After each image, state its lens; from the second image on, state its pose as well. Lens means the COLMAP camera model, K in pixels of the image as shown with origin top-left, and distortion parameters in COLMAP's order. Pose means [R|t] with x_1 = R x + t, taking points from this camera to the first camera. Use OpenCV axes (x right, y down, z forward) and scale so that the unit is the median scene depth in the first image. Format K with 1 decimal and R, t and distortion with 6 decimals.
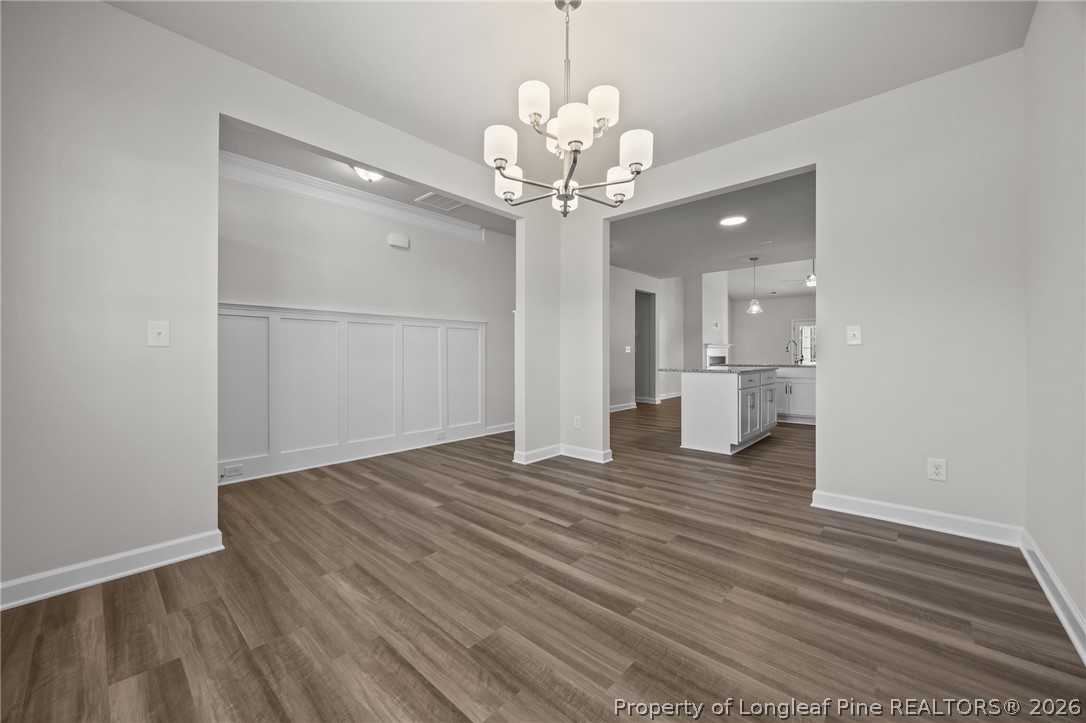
lens RADIAL K [[414.2, 0, 550.3], [0, 414.2, 356.9], [0, 0, 1]] dist [-0.001282, -0.000092]
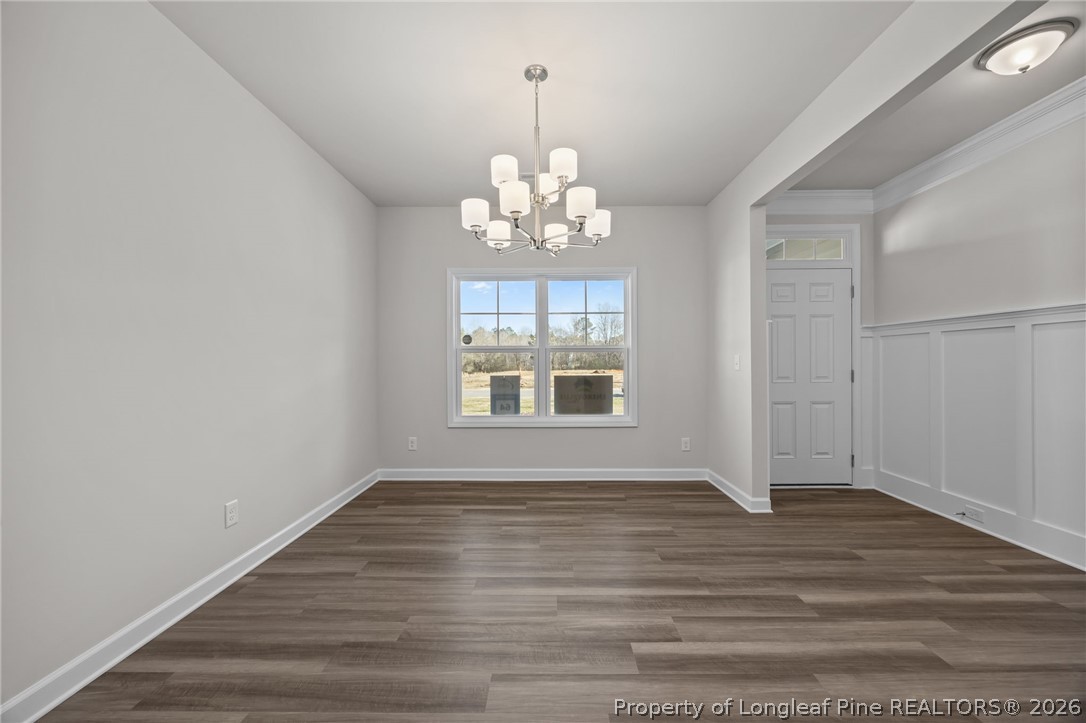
lens RADIAL K [[414.1, 0, 543.0], [0, 414.1, 361.5], [0, 0, 1]] dist [-0.002174, -0.000103]
pose [[-0.755825, 0.006263, -0.654744, 0.580748], [0.004840, 0.999980, 0.003978, -0.053443], [0.654756, -0.000162, -0.755840, 1.391999]]
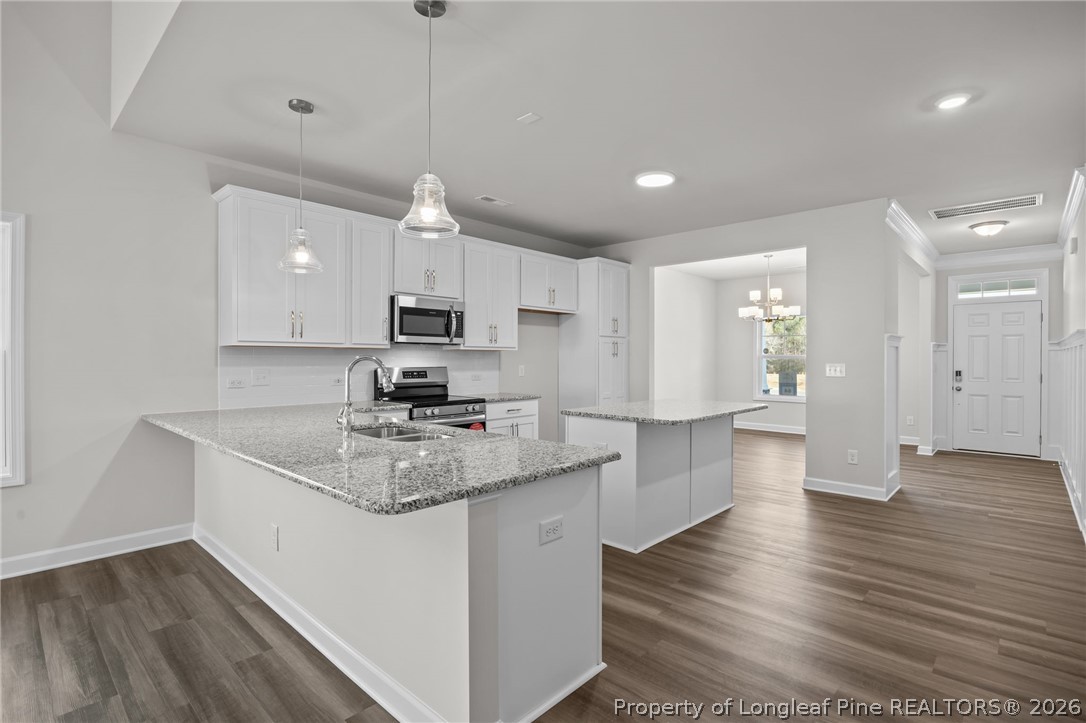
lens RADIAL K [[522.6, 0, 550.4], [0, 522.6, 361.4], [0, 0, 1]] dist [-0.002549, -0.007186]
pose [[-0.999805, -0.000507, 0.019754, 1.090106], [-0.000324, 0.999957, 0.009246, -0.092384], [-0.019758, 0.009238, -0.999762, 3.370122]]
